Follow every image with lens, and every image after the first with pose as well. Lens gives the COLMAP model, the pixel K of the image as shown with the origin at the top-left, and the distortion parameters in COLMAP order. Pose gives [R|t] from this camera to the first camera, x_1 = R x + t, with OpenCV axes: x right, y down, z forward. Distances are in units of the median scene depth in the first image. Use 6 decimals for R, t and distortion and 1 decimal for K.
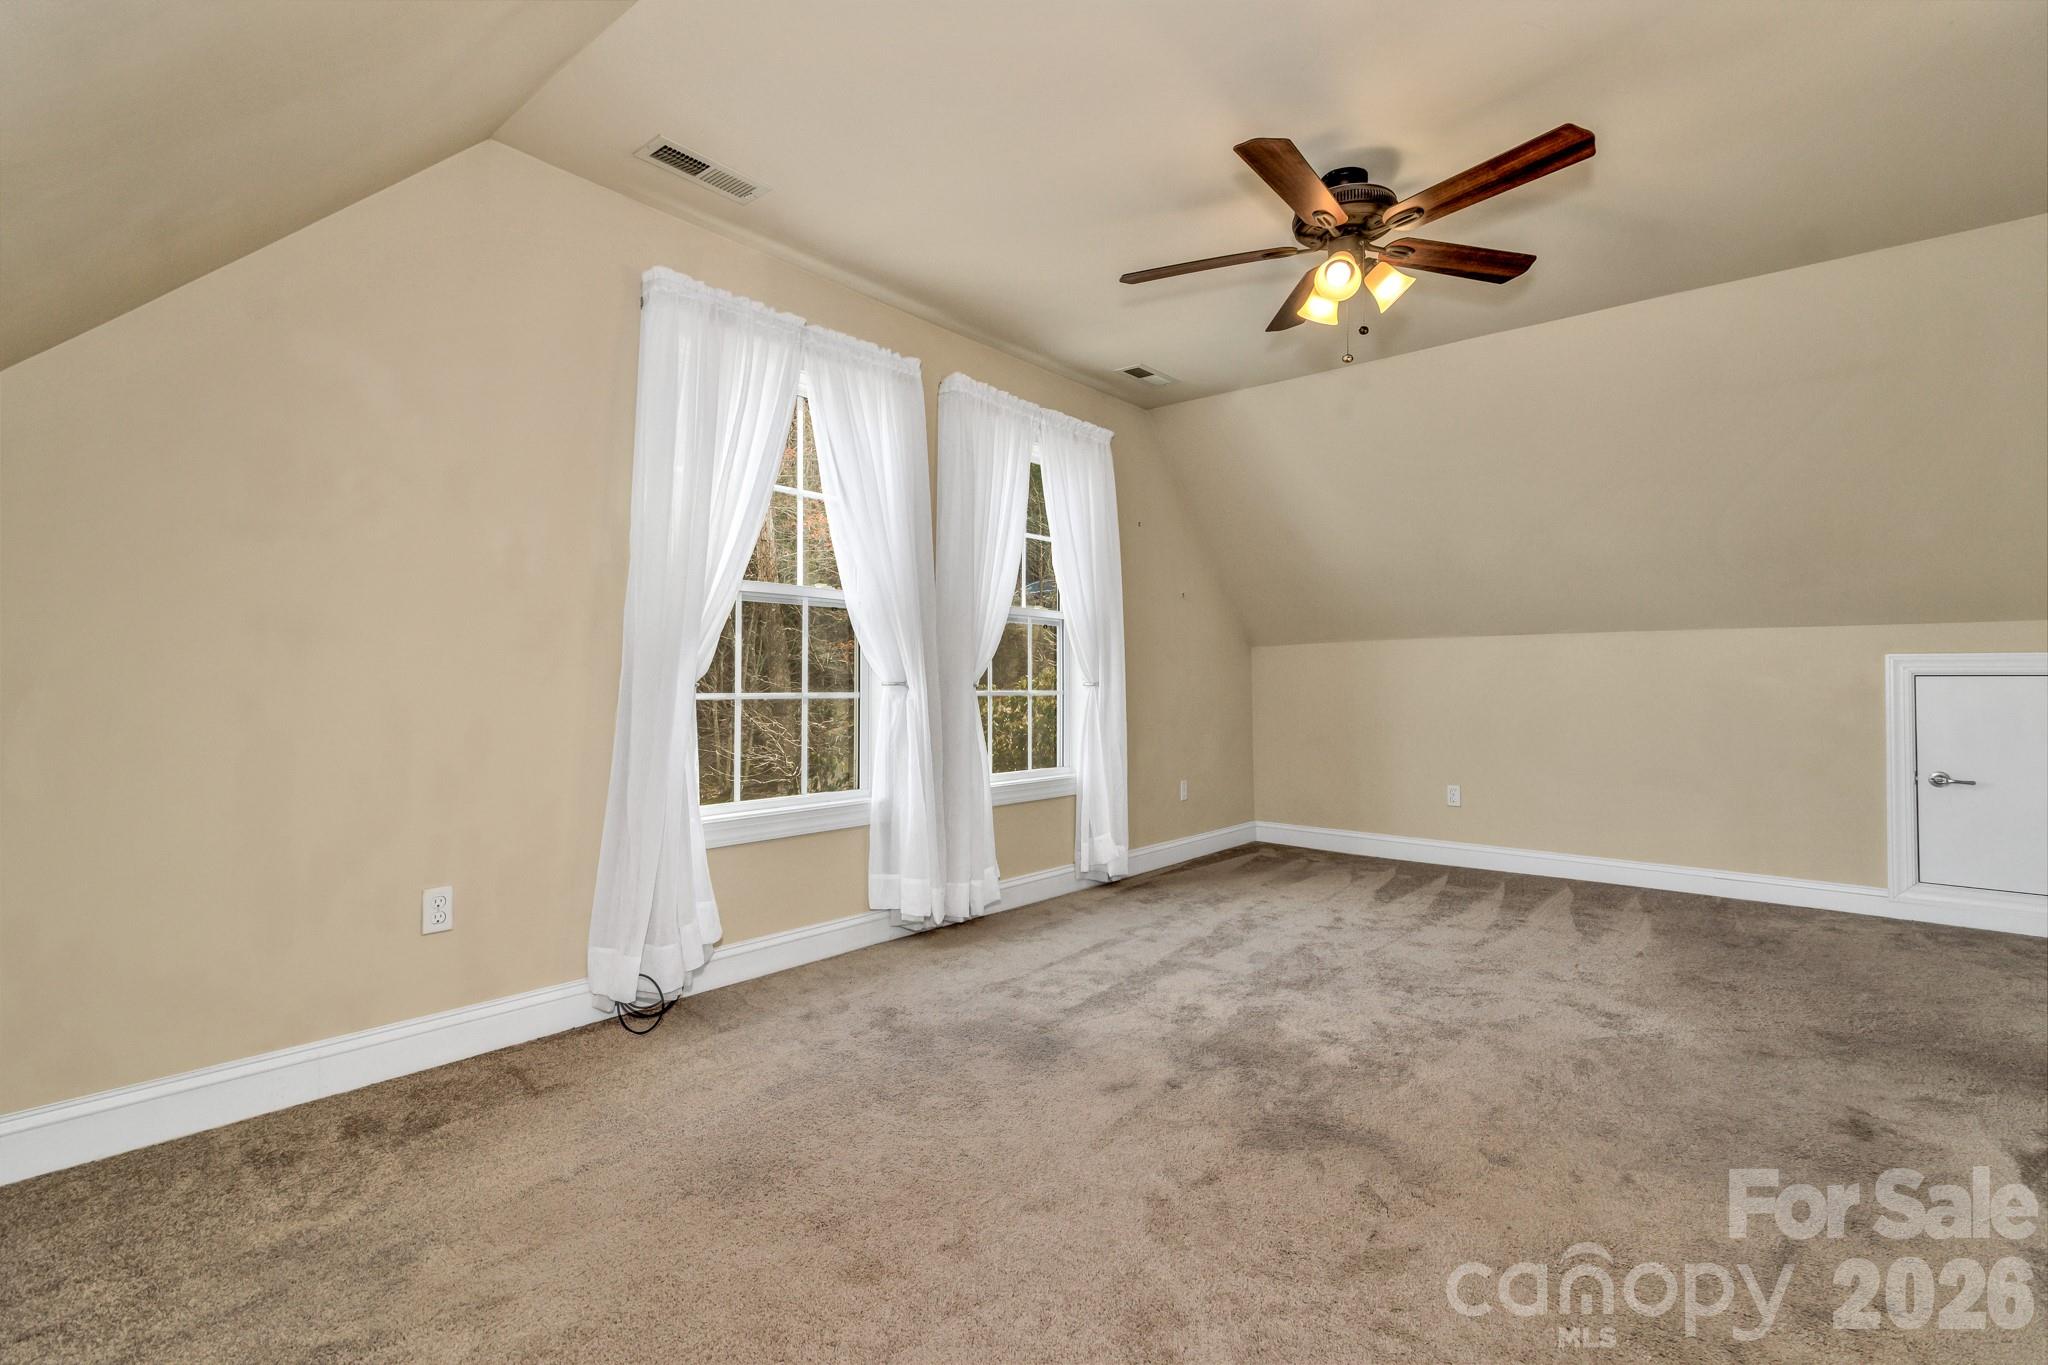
lens RADIAL K [[951.2, 0, 1025.9], [0, 951.2, 688.8], [0, 0, 1]] dist [0.001171, 0.000043]
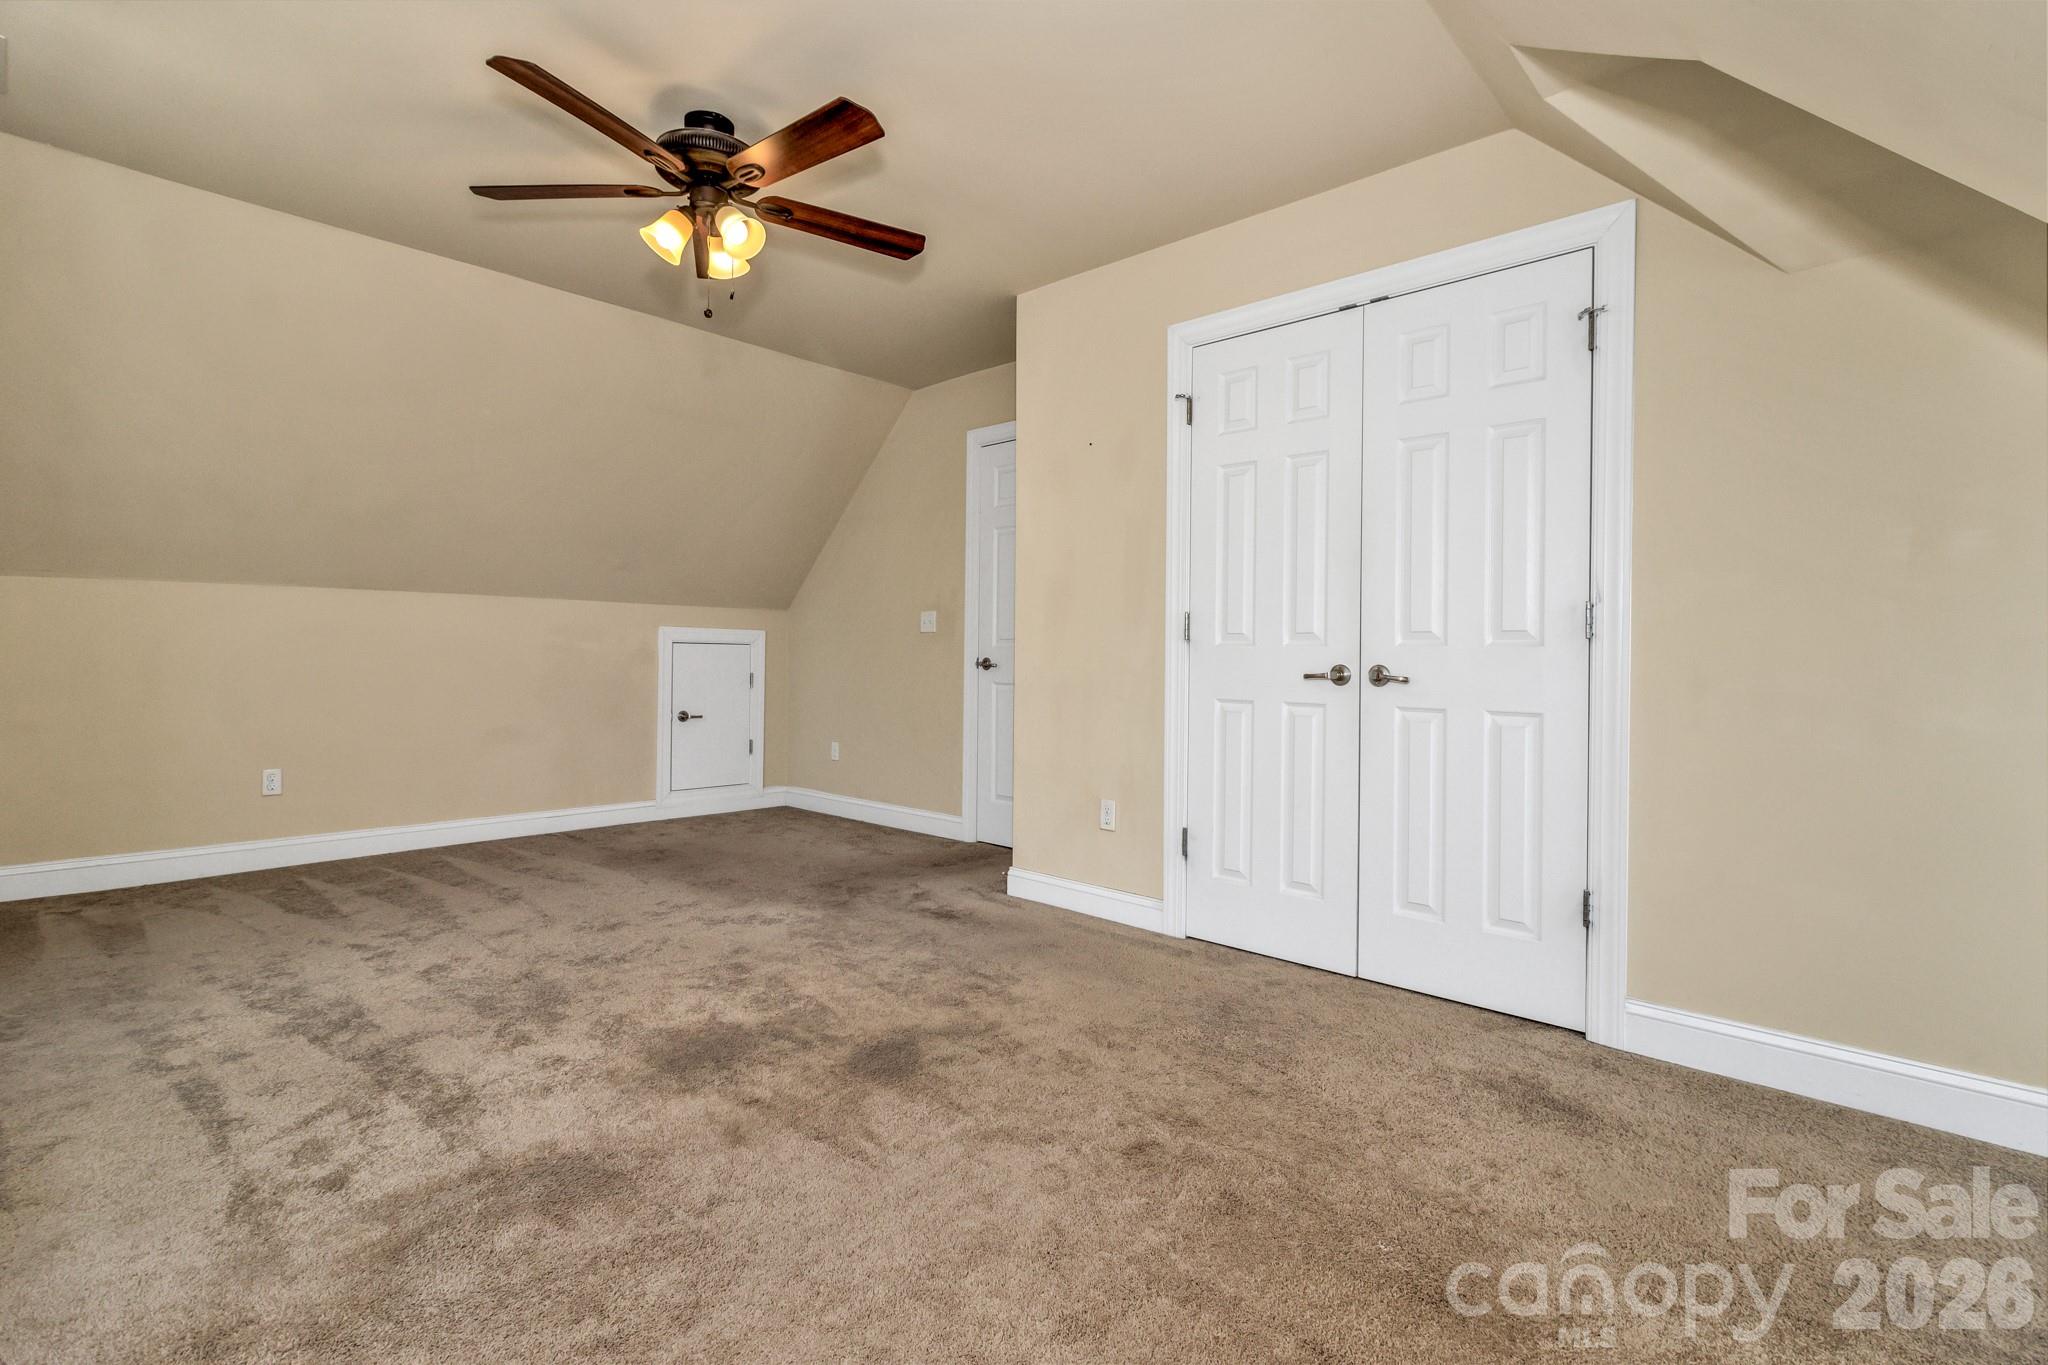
lens RADIAL K [[951.2, 0, 1024.4], [0, 951.2, 670.9], [0, 0, 1]] dist [0.001171, 0.000043]
pose [[0.040354, -0.016994, 0.999041, -0.558867], [-0.005303, 0.999838, 0.017222, 0.001210], [-0.999171, -0.005993, 0.040258, 0.564864]]
